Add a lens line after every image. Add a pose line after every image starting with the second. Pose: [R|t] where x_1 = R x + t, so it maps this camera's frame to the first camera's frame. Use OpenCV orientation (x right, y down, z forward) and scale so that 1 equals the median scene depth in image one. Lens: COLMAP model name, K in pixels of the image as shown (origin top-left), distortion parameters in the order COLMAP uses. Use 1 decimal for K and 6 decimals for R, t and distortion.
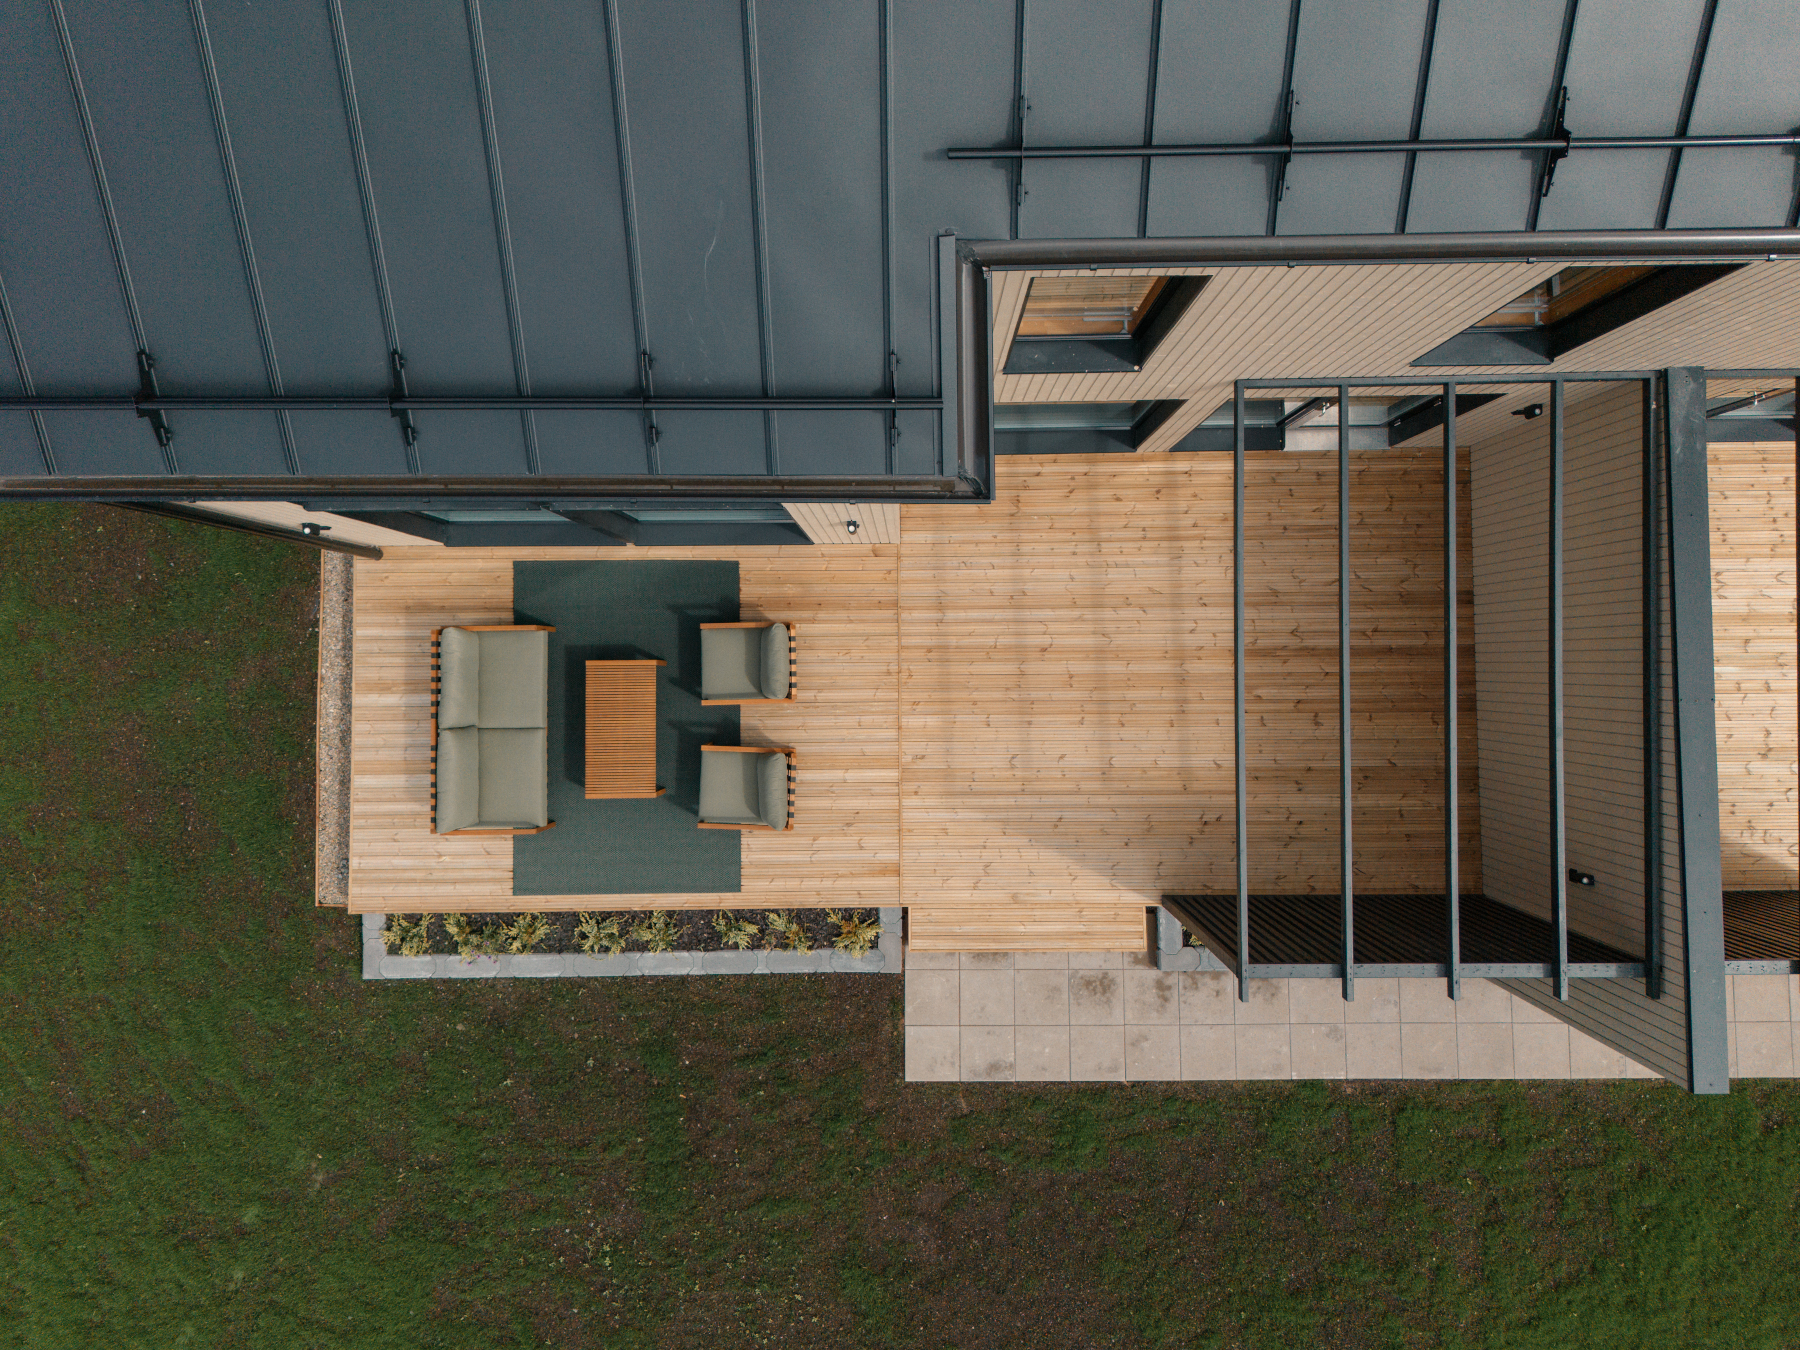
lens RADIAL K [[1358.6, 0, 900.0], [0, 1358.6, 675.0], [0, 0, 1]] dist [0.042770, -0.029117]
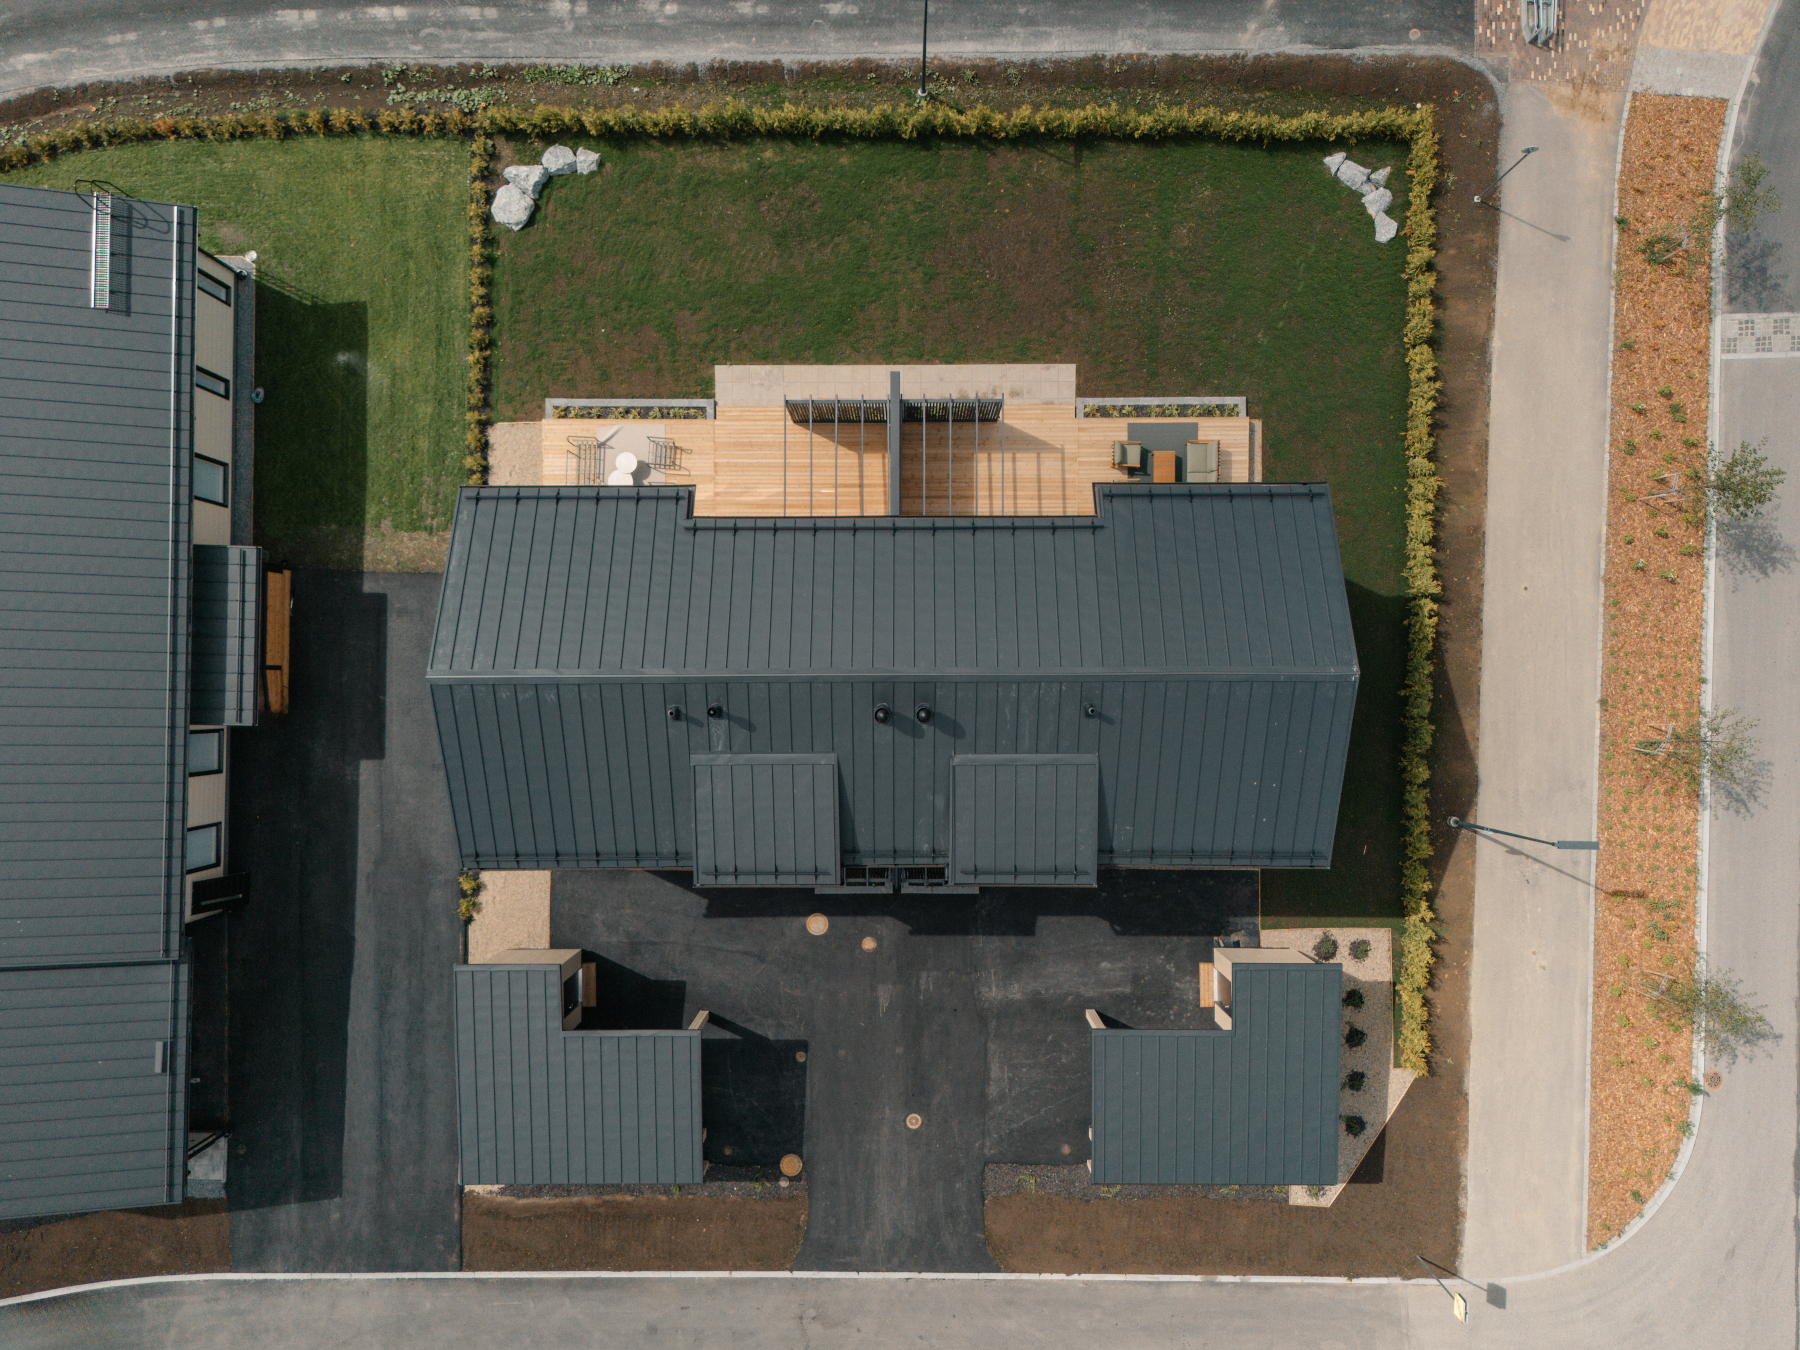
lens RADIAL K [[1358.6, 0, 900.0], [0, 1358.6, 675.0], [0, 0, 1]] dist [0.042770, -0.029117]
pose [[-0.999991, -0.004165, -0.001107, 0.418059], [0.004155, -0.999945, 0.009652, -0.465292], [-0.001147, 0.009648, 0.999953, -2.193582]]
